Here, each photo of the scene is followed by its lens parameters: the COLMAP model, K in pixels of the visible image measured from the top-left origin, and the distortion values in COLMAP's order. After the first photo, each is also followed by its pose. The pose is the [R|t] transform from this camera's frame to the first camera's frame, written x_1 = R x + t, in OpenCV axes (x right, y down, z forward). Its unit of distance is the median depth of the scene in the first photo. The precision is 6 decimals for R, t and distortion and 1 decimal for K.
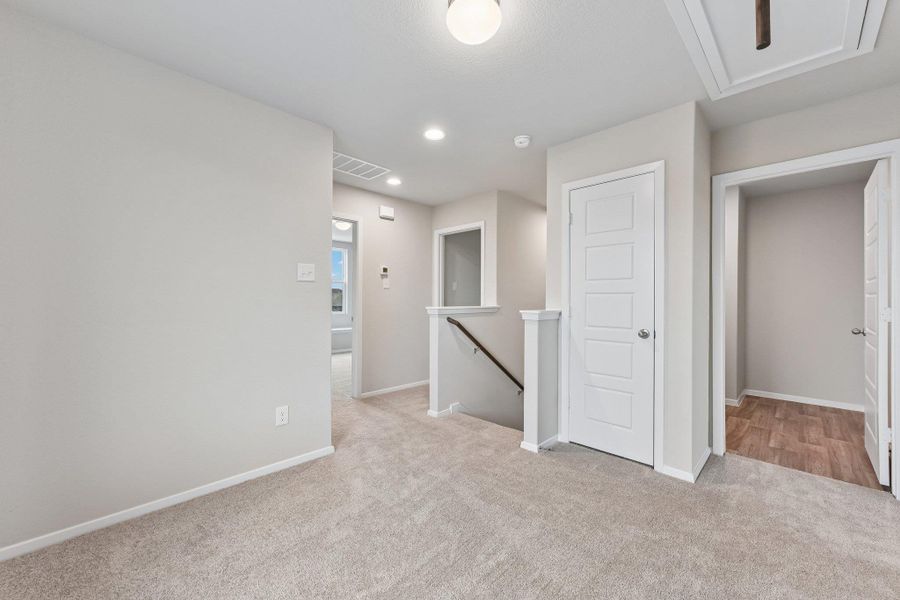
lens RADIAL K [[364.0, 0, 453.2], [0, 364.0, 297.4], [0, 0, 1]] dist [0.000493, 0.000000]
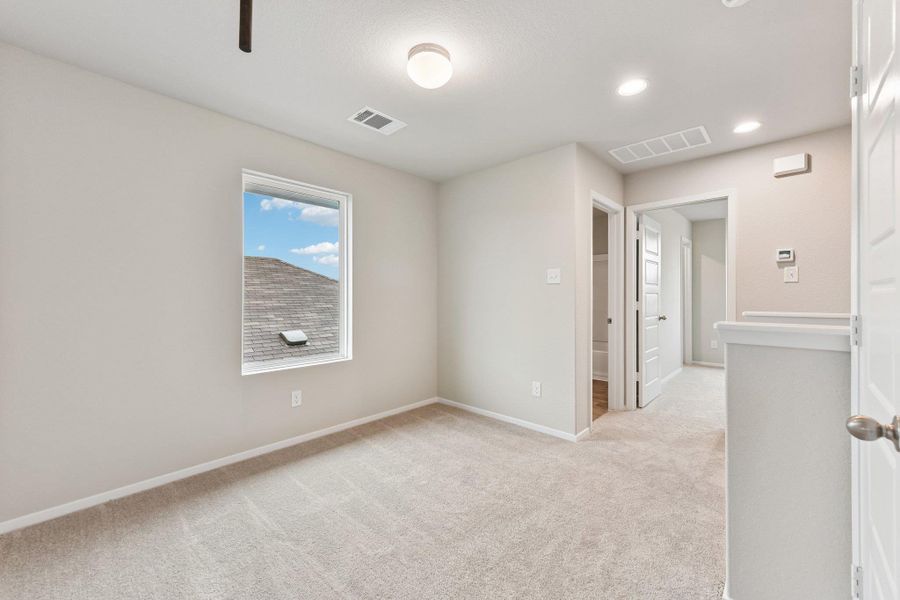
lens RADIAL K [[364.0, 0, 453.2], [0, 364.0, 297.4], [0, 0, 1]] dist [0.000493, 0.000000]
pose [[-0.011777, -0.006947, -0.999907, 0.642347], [0.003705, 0.999969, -0.006991, 0.005944], [0.999924, -0.003787, -0.011751, 0.560251]]
